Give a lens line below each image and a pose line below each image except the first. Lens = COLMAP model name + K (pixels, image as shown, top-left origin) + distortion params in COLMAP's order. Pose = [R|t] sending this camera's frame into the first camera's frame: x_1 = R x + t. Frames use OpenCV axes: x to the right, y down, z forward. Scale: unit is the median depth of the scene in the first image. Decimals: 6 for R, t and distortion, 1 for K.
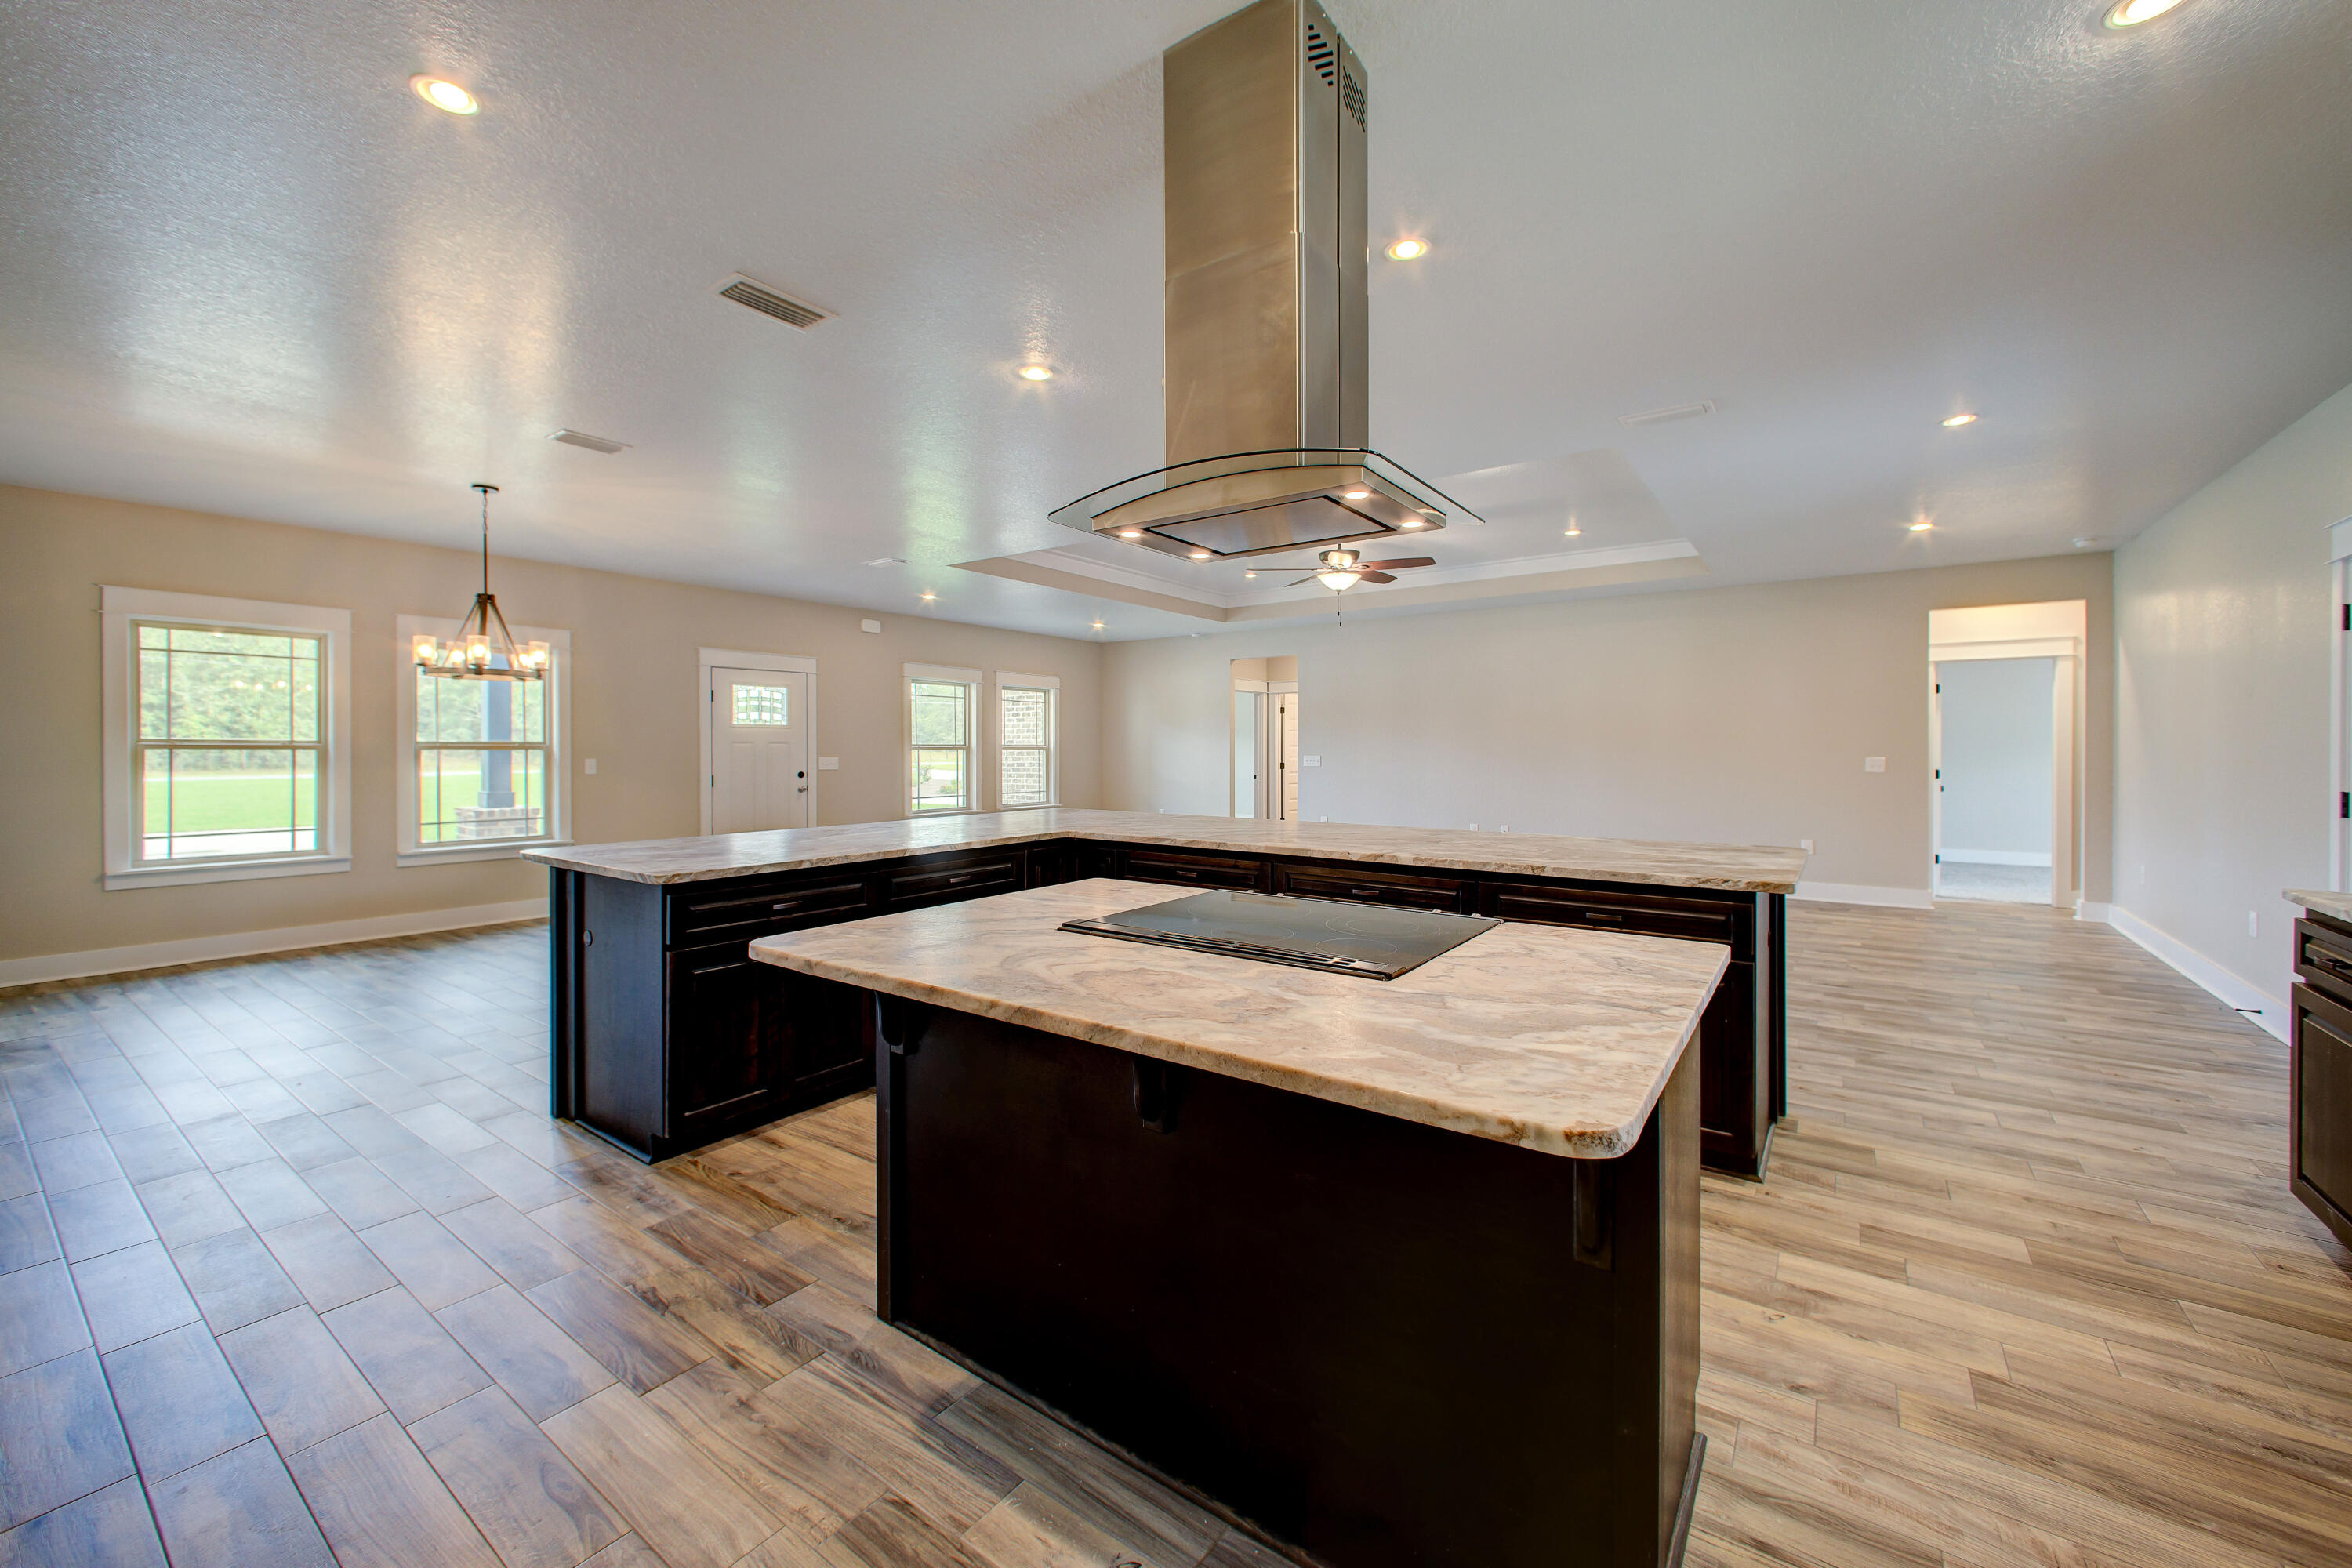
lens RADIAL K [[928.8, 0, 1174.1], [0, 928.8, 749.8], [0, 0, 1]] dist [0.026341, -0.000085]
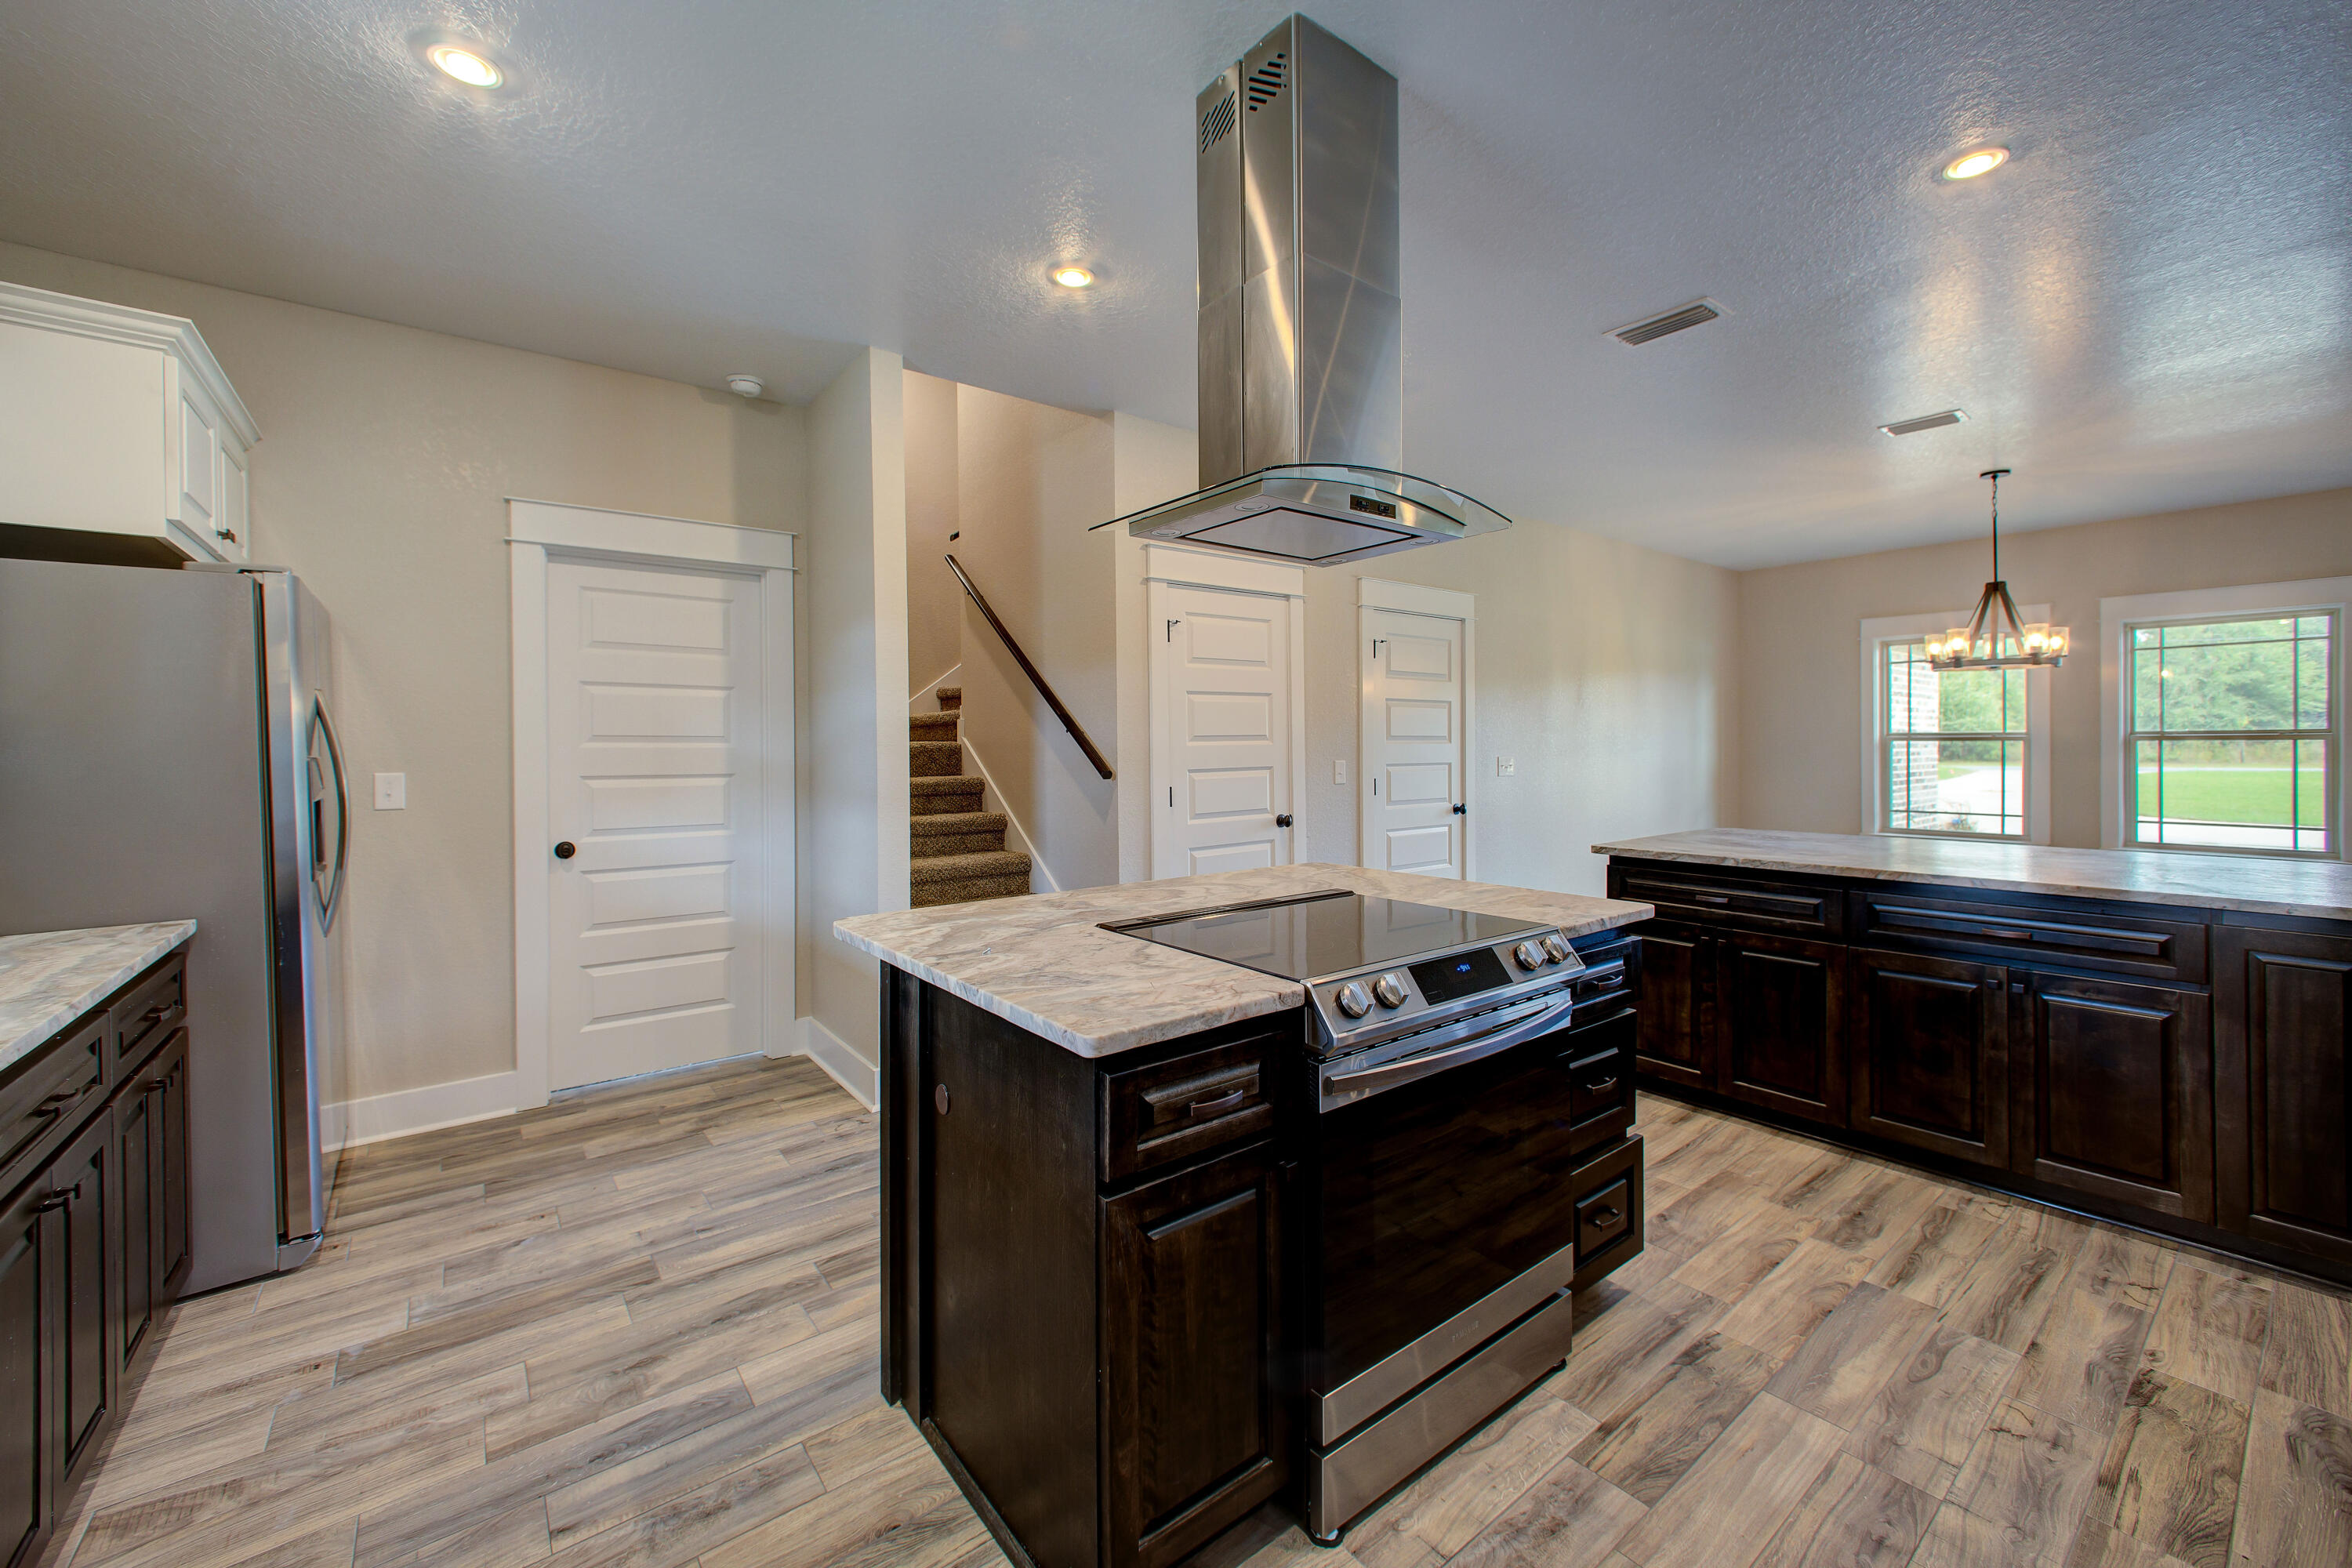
lens RADIAL K [[935.7, 0, 1170.9], [0, 935.7, 752.5], [0, 0, 1]] dist [-0.001437, 0.000182]
pose [[-0.271198, 0.009226, -0.962479, 0.878020], [0.002007, 0.999957, 0.009019, 0.002010], [0.962521, 0.000514, -0.271205, 0.895749]]
